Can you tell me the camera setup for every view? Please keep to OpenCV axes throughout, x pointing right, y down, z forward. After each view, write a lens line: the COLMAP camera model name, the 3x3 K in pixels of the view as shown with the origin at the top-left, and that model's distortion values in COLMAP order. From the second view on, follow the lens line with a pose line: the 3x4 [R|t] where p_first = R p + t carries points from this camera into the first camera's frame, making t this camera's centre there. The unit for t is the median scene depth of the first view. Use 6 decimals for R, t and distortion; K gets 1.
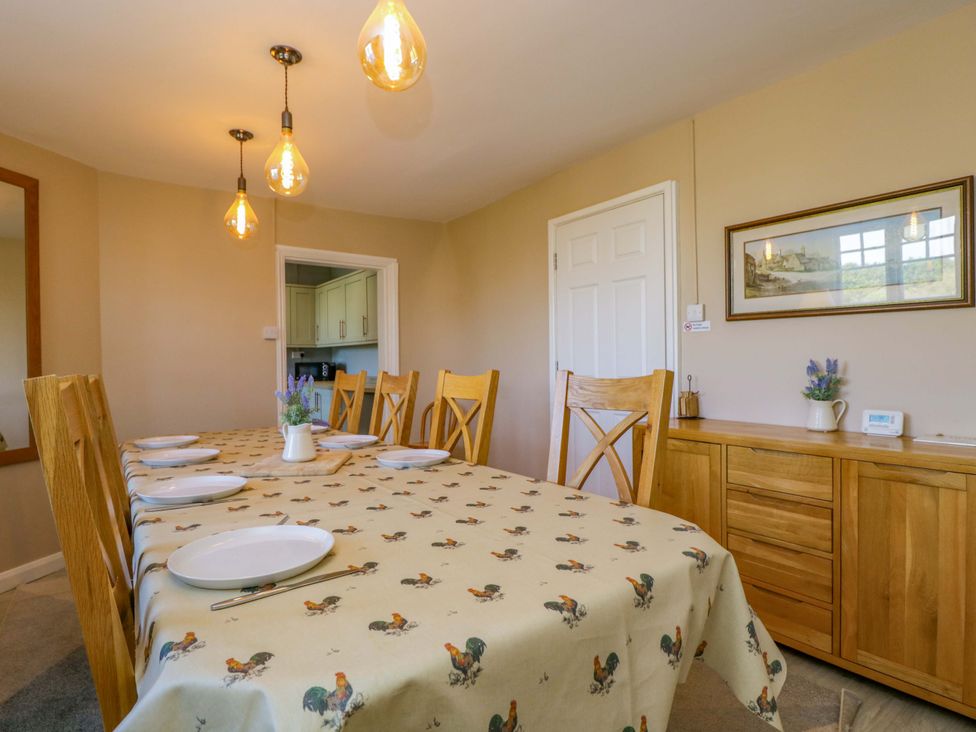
lens RADIAL K [[535.7, 0, 488.0], [0, 535.7, 366.0], [0, 0, 1]] dist [-0.000270, -0.000671]
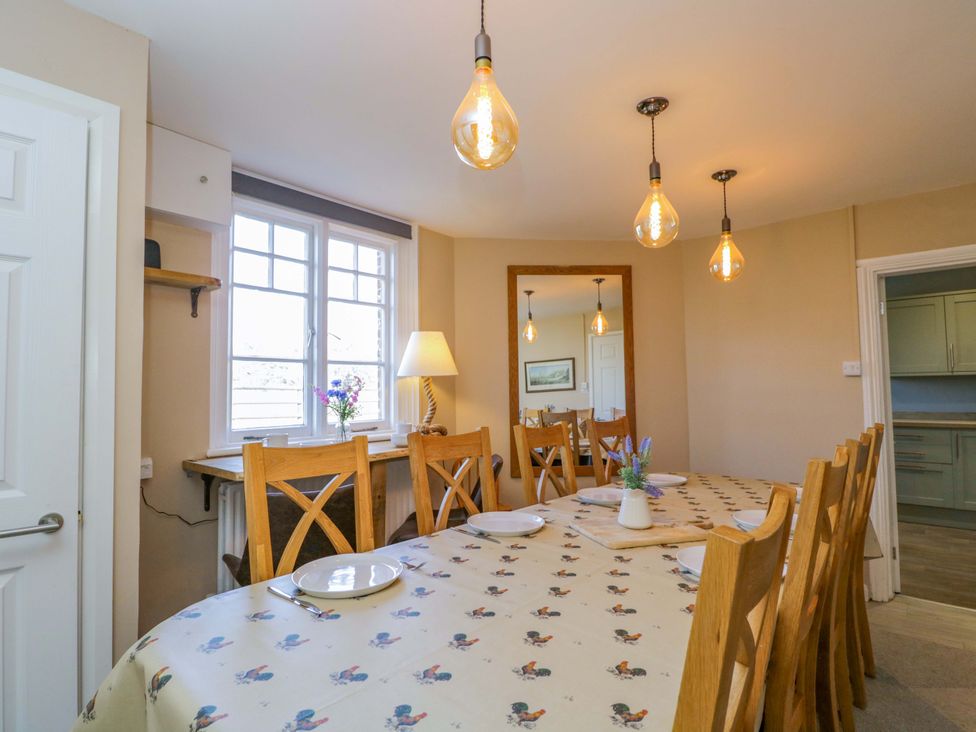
lens RADIAL K [[518.8, 0, 488.0], [0, 518.8, 366.0], [0, 0, 1]] dist [0.004147, -0.015505]
pose [[0.223488, -0.030346, -0.974234, 0.353273], [-0.000929, 0.999508, -0.031346, -0.055299], [0.974706, 0.007911, 0.223350, 0.374067]]
